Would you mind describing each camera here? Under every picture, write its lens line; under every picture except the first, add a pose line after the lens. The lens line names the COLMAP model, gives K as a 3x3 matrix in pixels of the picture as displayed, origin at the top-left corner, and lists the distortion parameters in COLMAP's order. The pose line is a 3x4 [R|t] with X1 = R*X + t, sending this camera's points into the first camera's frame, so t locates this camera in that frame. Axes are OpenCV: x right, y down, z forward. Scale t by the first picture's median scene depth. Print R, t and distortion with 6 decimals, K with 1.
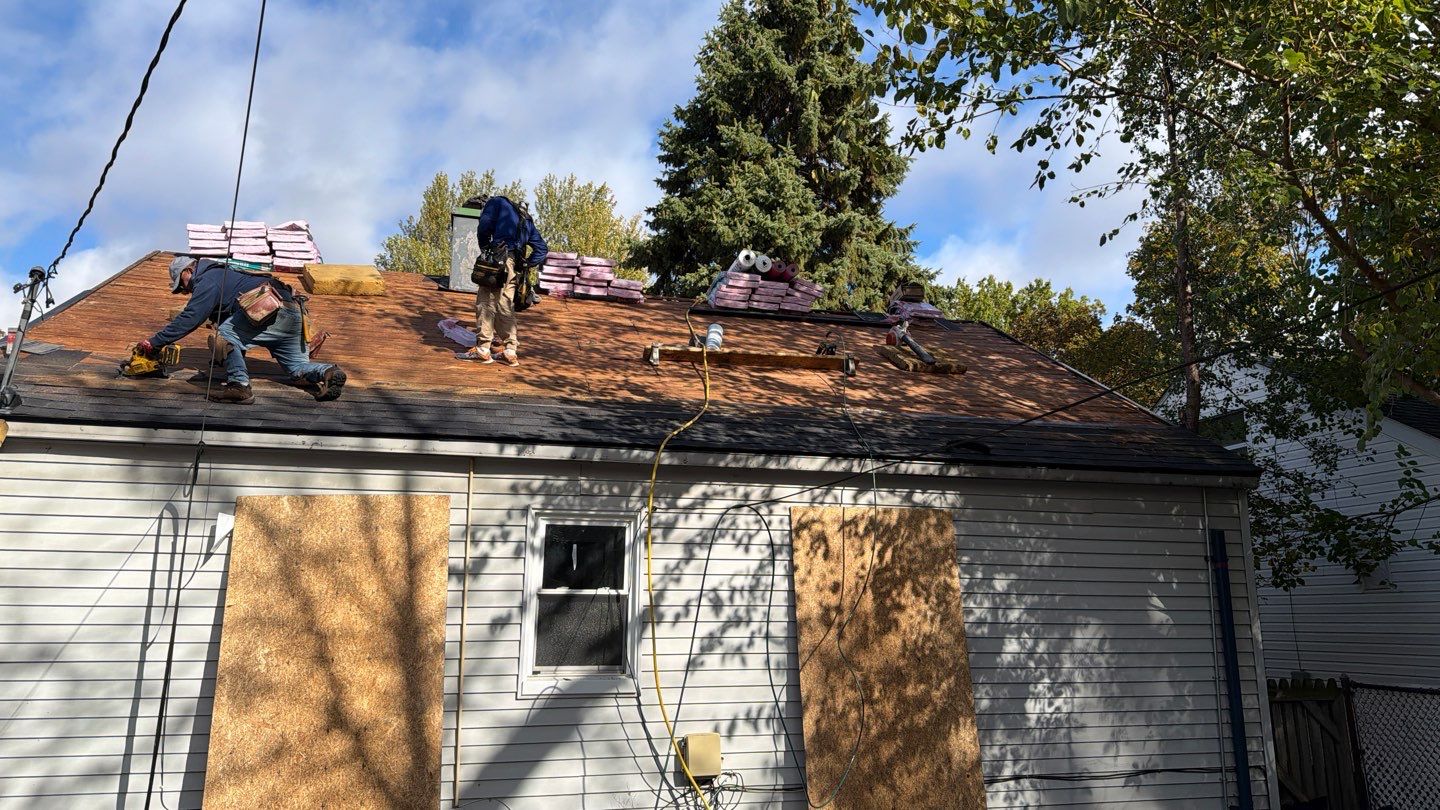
lens RADIAL K [[1024.0, 0, 746.0], [0, 1024.0, 397.1], [0, 0, 1]] dist [0.073025, -0.094813]
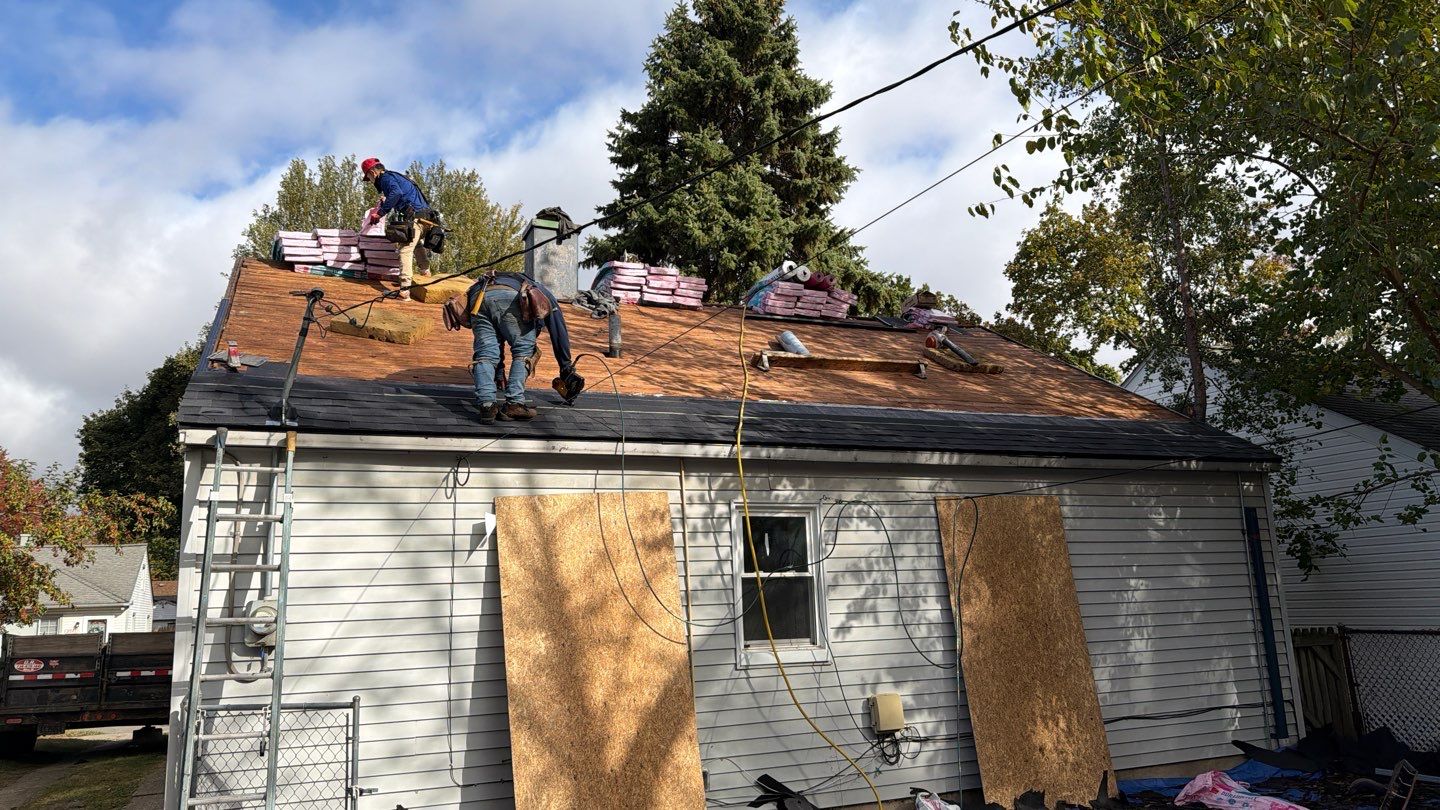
lens RADIAL K [[1017.3, 0, 731.0], [0, 1017.3, 406.0], [0, 0, 1]] dist [0.081767, -0.100870]
pose [[0.987360, -0.007793, 0.158299, -0.243520], [0.004446, 0.999759, 0.021486, -0.013621], [-0.158429, -0.020511, 0.987157, -0.063330]]
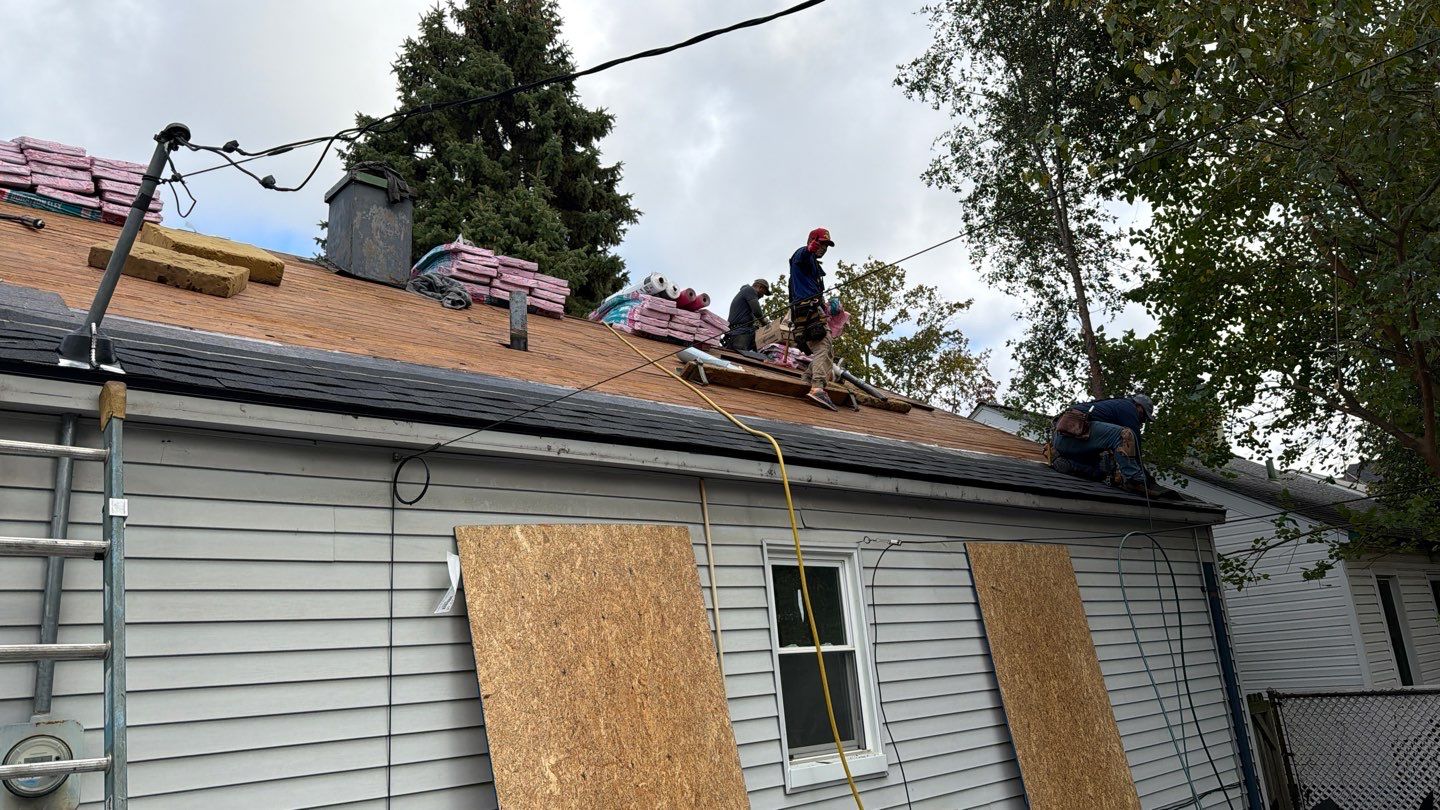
lens RADIAL K [[1018.0, 0, 726.1], [0, 1018.0, 401.2], [0, 0, 1]] dist [0.087484, -0.137728]
pose [[0.877871, 0.052503, 0.476011, -0.383880], [-0.019034, 0.997012, -0.074866, 0.036609], [-0.478519, 0.056662, 0.876247, 0.205650]]
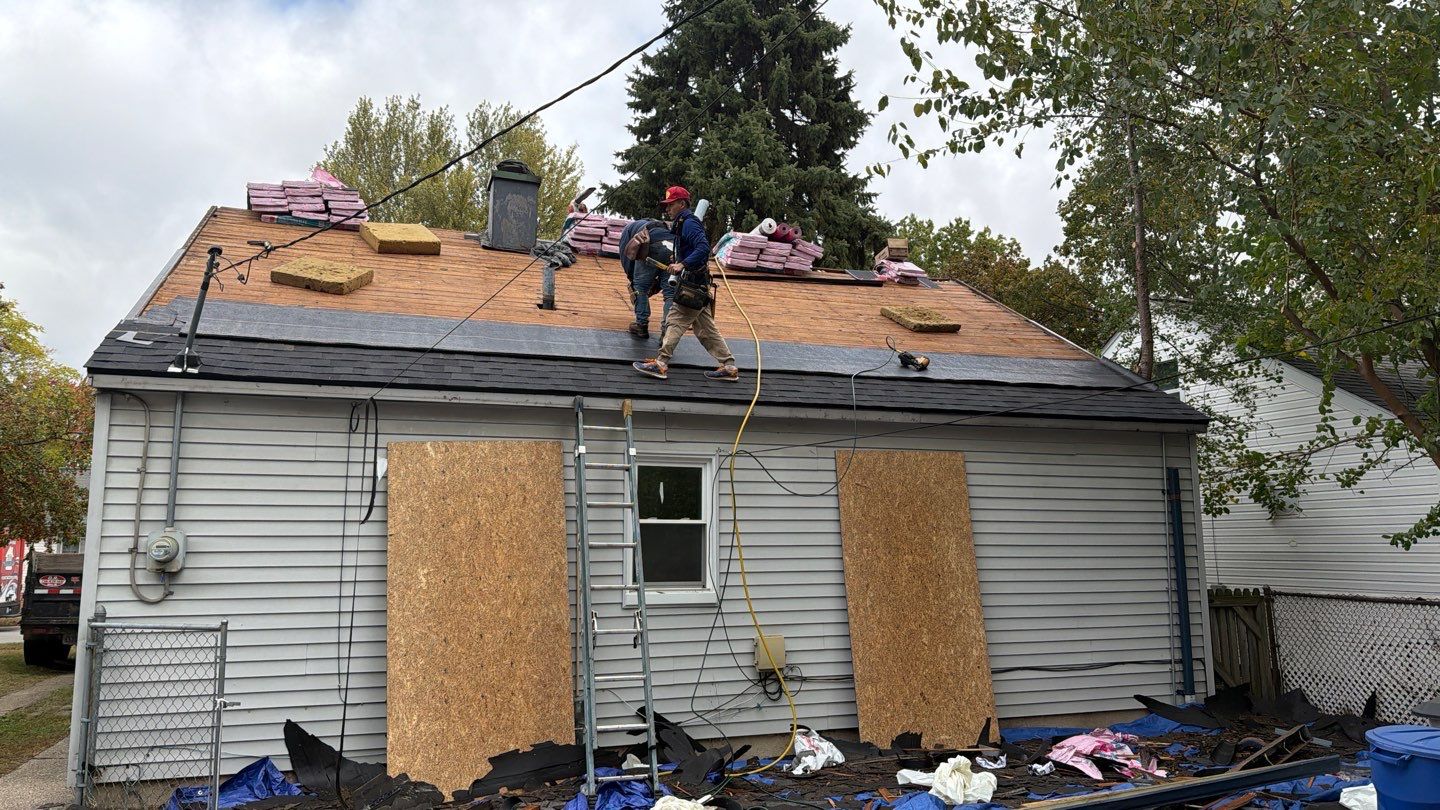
lens RADIAL K [[1012.0, 0, 731.6], [0, 1012.0, 408.7], [0, 0, 1]] dist [0.119795, -0.193973]
pose [[0.996897, 0.004995, 0.078553, -0.113339], [-0.011630, 0.996378, 0.084234, -0.026717], [-0.077847, -0.084886, 0.993345, -0.107306]]
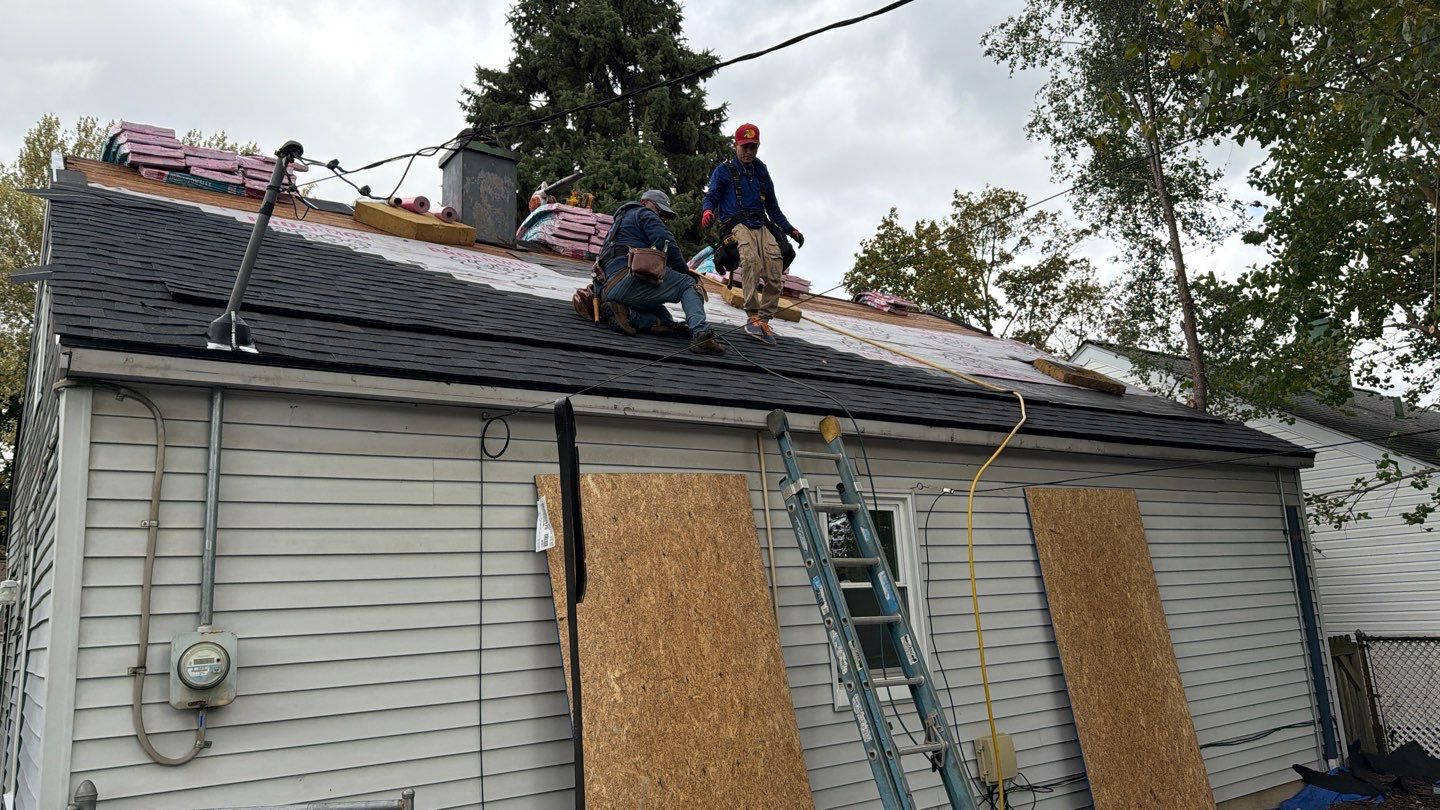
lens RADIAL K [[1018.2, 0, 718.6], [0, 1018.2, 410.9], [0, 0, 1]] dist [0.079445, -0.121247]
pose [[0.932611, 0.016030, 0.360528, -0.373908], [-0.019545, 0.999790, 0.006107, 0.024312], [-0.360354, -0.012742, 0.932728, 0.149878]]
